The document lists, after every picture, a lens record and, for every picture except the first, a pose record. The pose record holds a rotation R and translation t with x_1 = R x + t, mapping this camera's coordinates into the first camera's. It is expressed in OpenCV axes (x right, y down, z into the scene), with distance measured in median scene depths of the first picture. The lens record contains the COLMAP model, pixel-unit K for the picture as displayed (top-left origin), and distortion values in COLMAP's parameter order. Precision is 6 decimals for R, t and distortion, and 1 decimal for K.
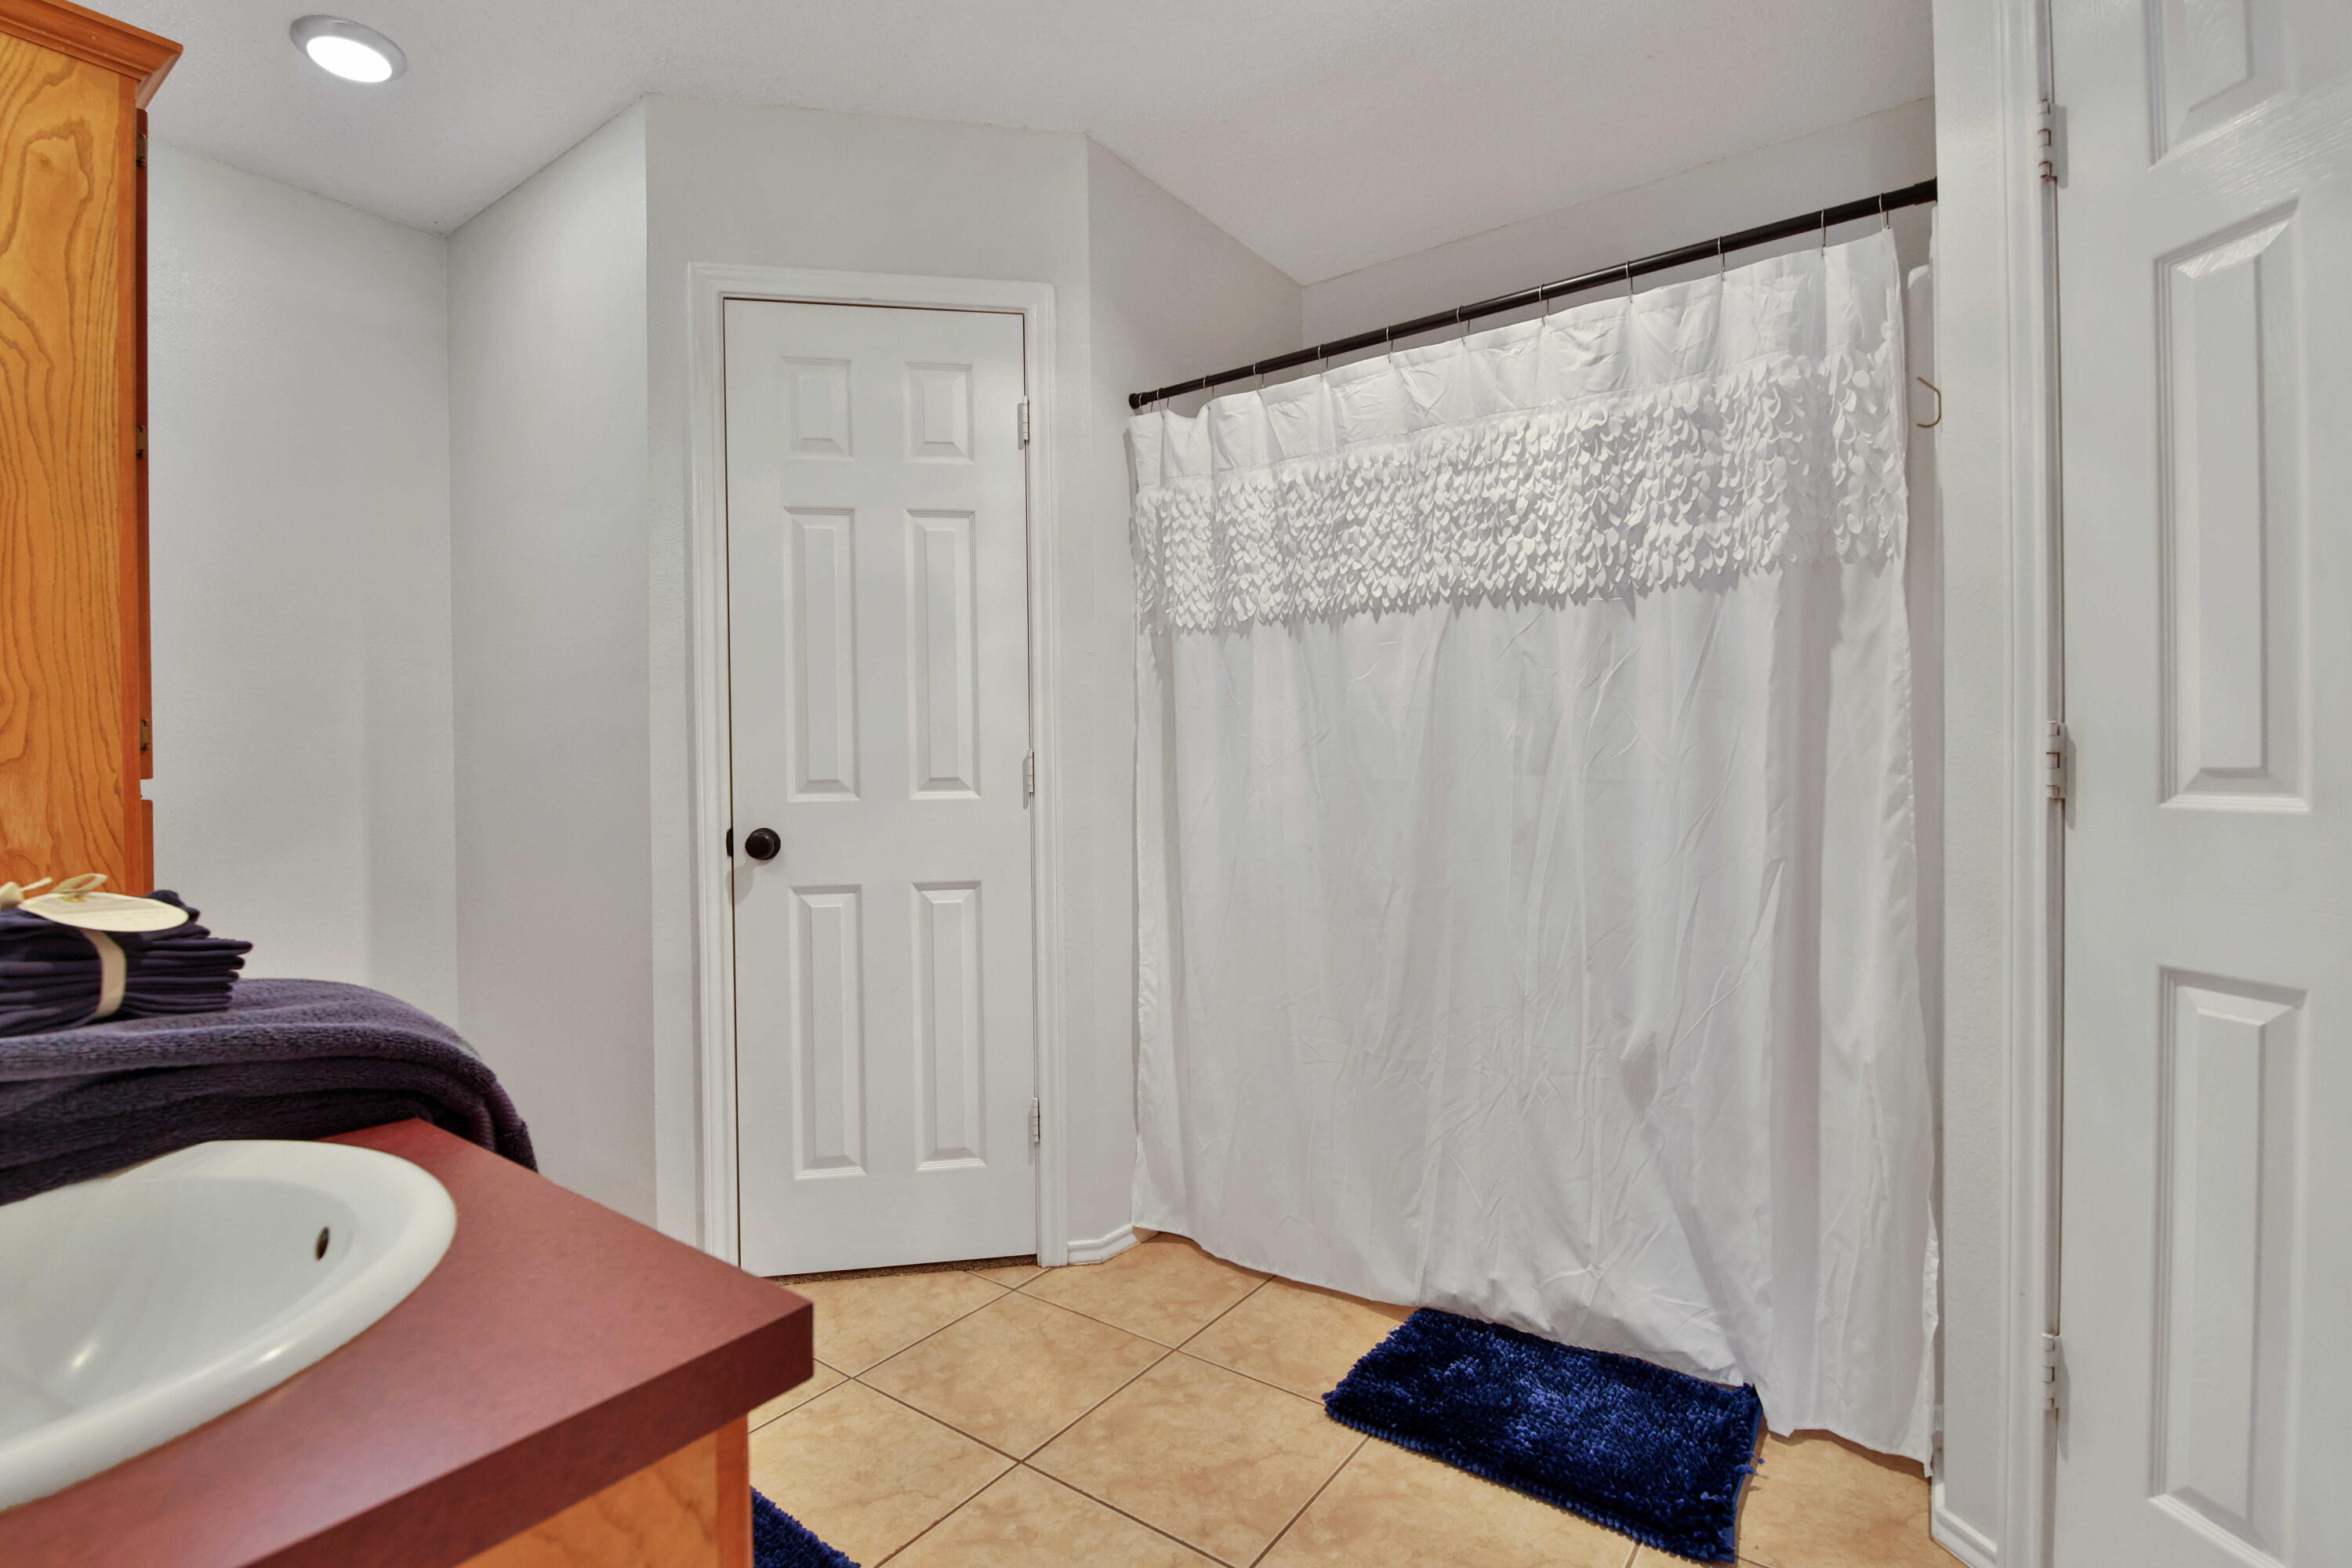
lens RADIAL K [[1104.6, 0, 1170.9], [0, 1104.6, 765.8], [0, 0, 1]] dist [0.001908, -0.010815]
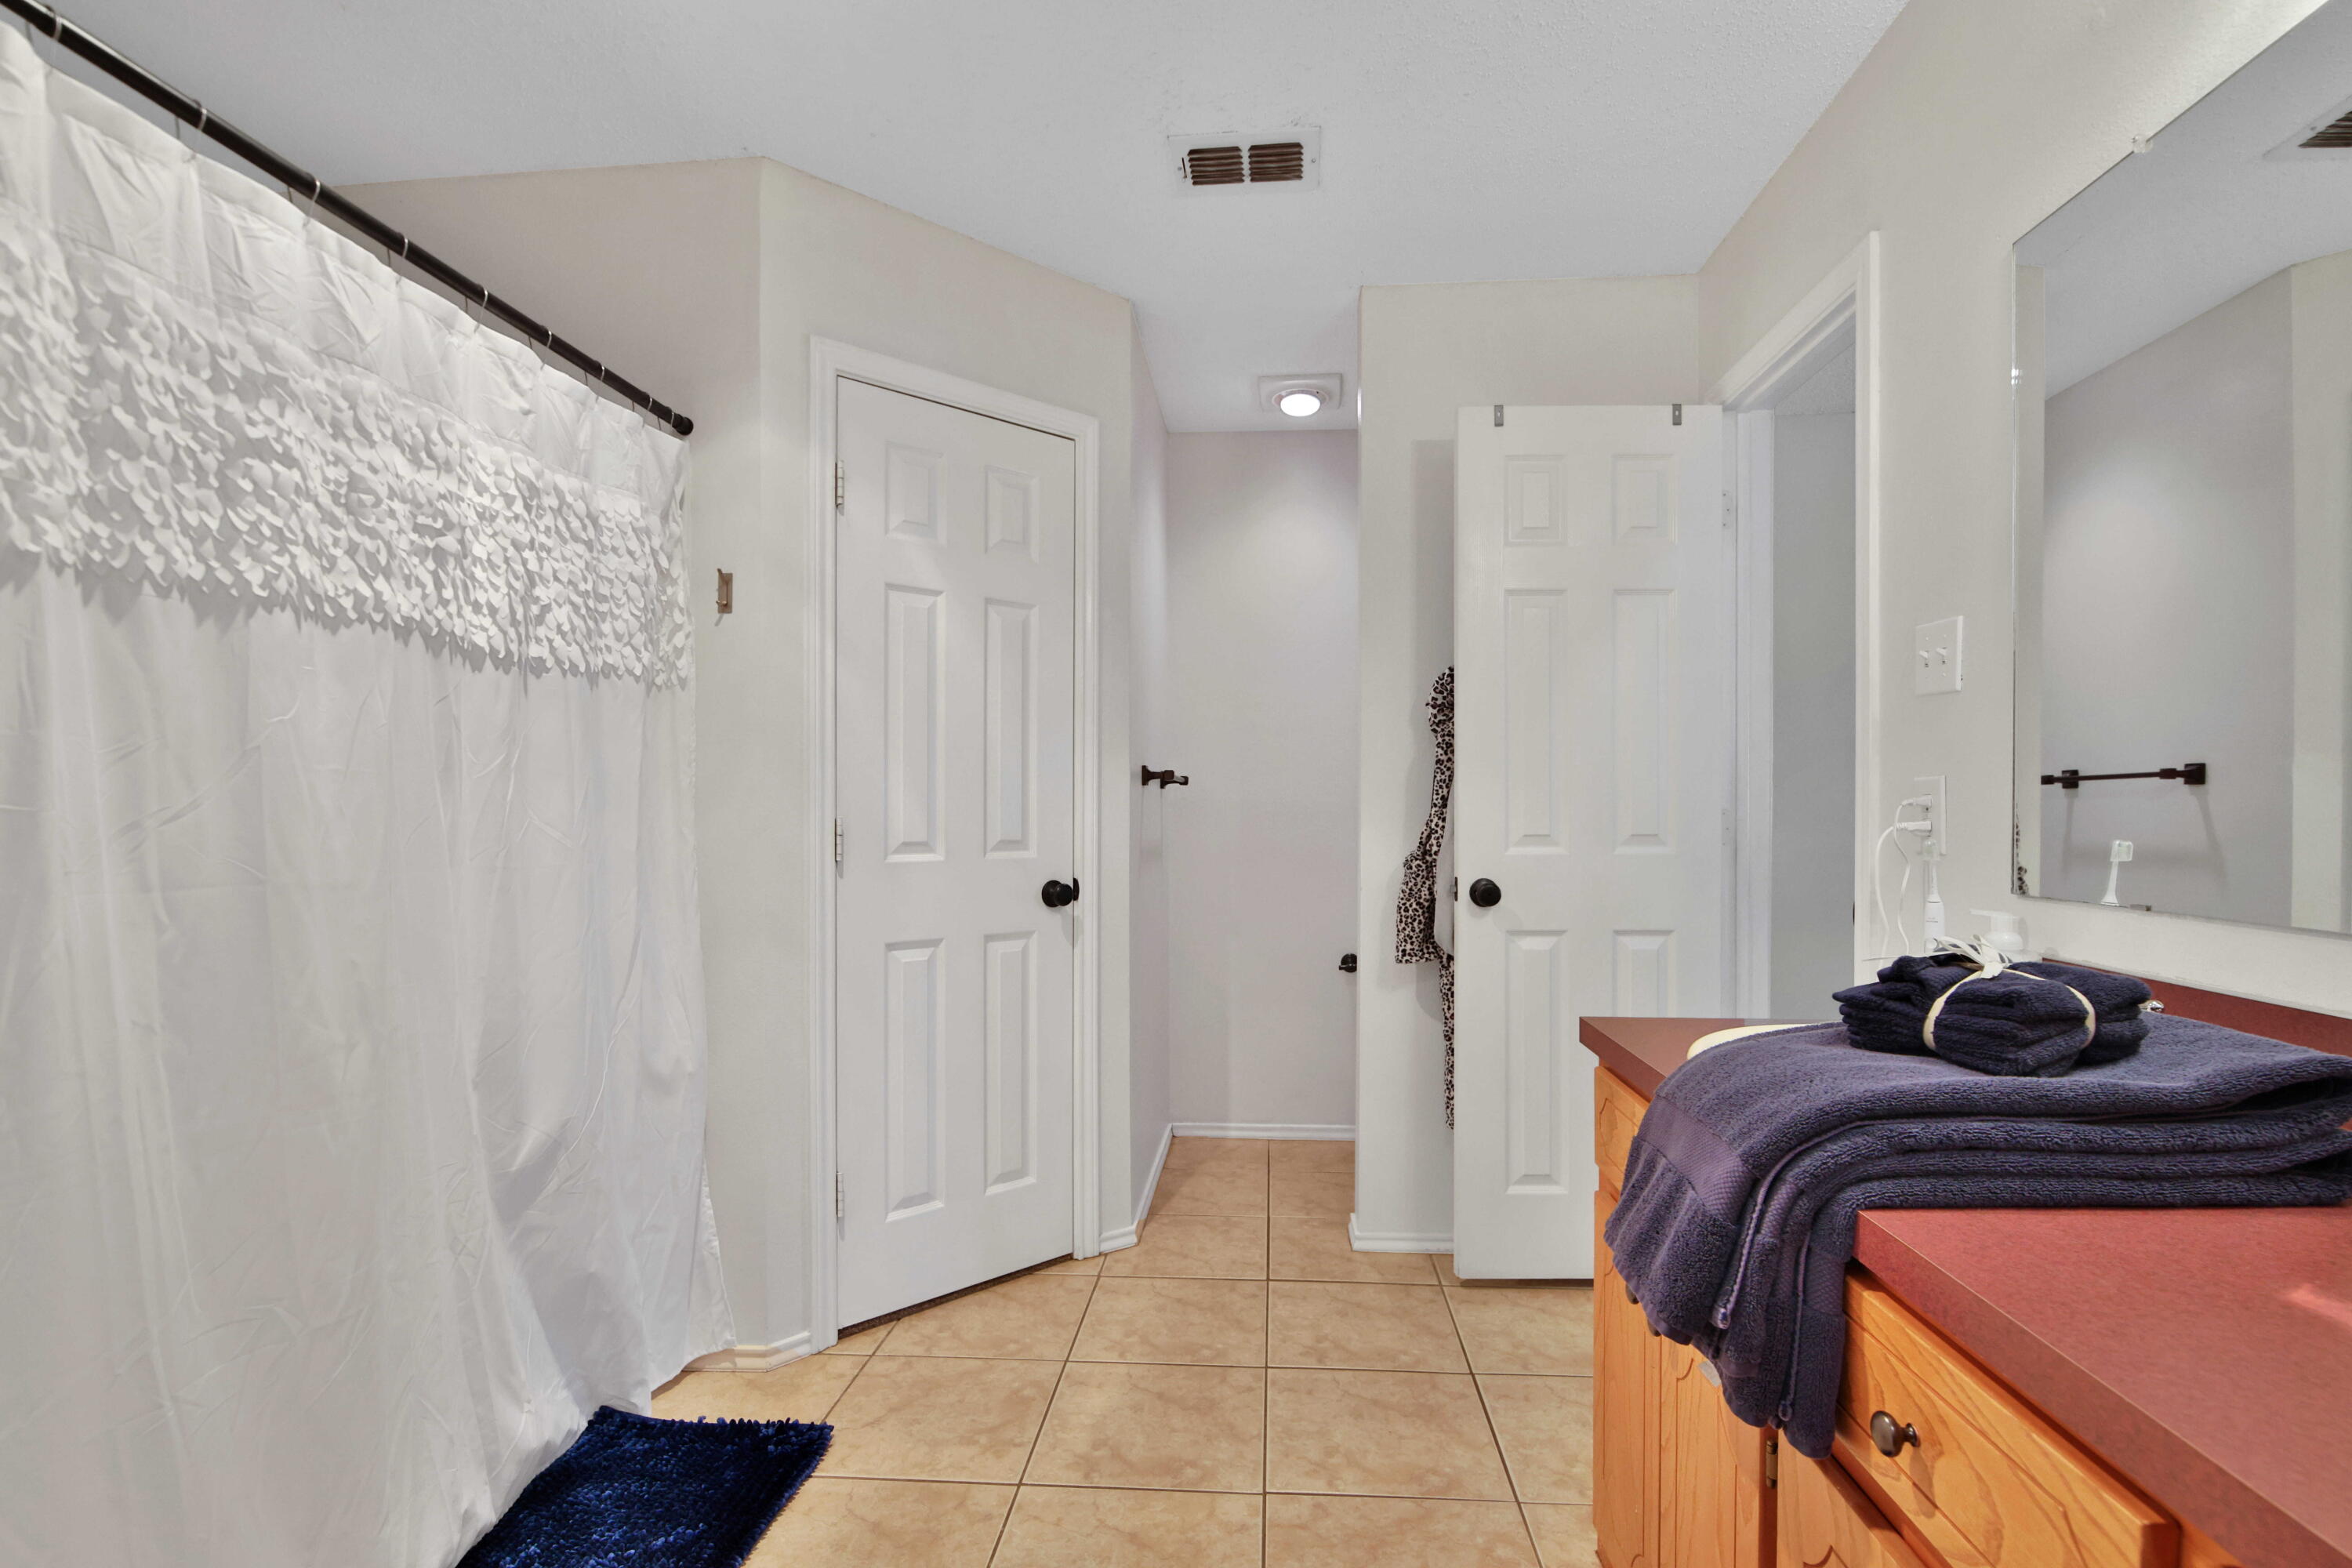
lens RADIAL K [[1117.3, 0, 1181.5], [0, 1117.3, 809.7], [0, 0, 1]] dist [0.024673, -0.024763]
pose [[-0.523658, 0.009391, 0.851877, -0.577934], [0.008378, 0.999948, -0.005873, -0.021464], [-0.851888, 0.004061, -0.523709, 0.858094]]
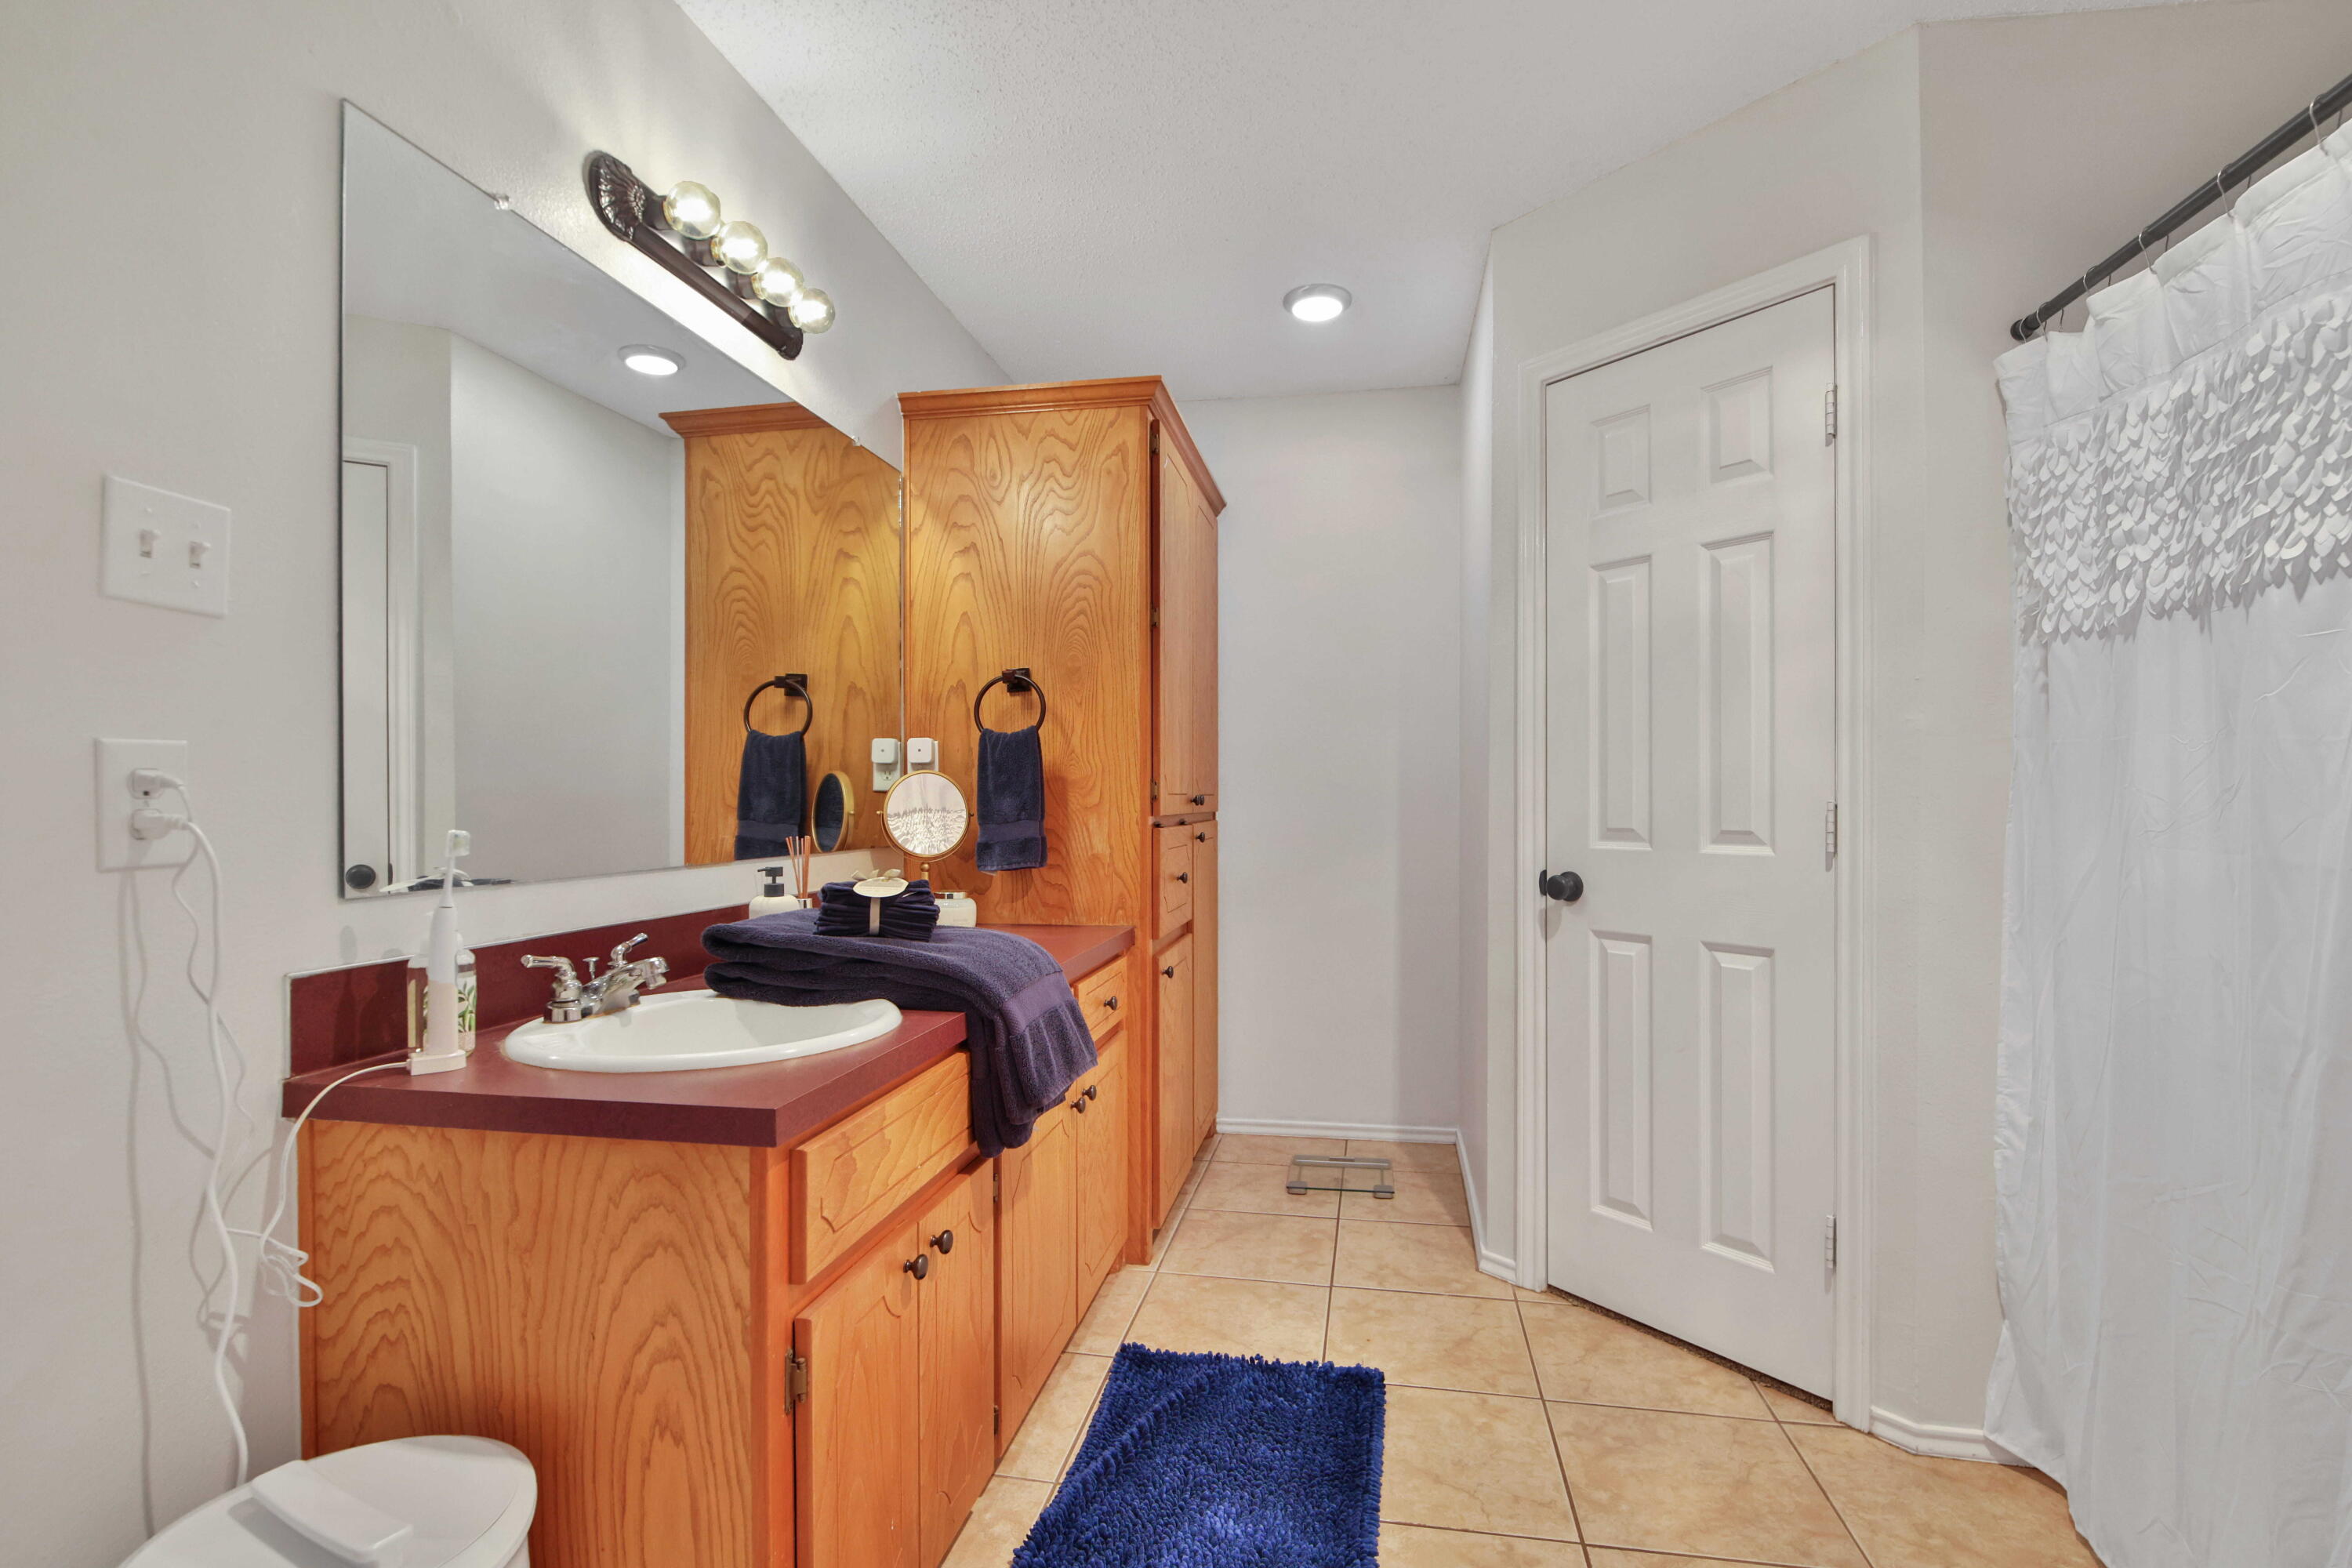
lens RADIAL K [[1120.6, 0, 1179.0], [0, 1120.6, 790.4], [0, 0, 1]] dist [-0.000024, -0.010086]
pose [[0.436037, 0.007790, -0.899895, 0.434203], [-0.006258, 0.999965, 0.005624, -0.025224], [0.899907, 0.003179, 0.436070, 0.186086]]
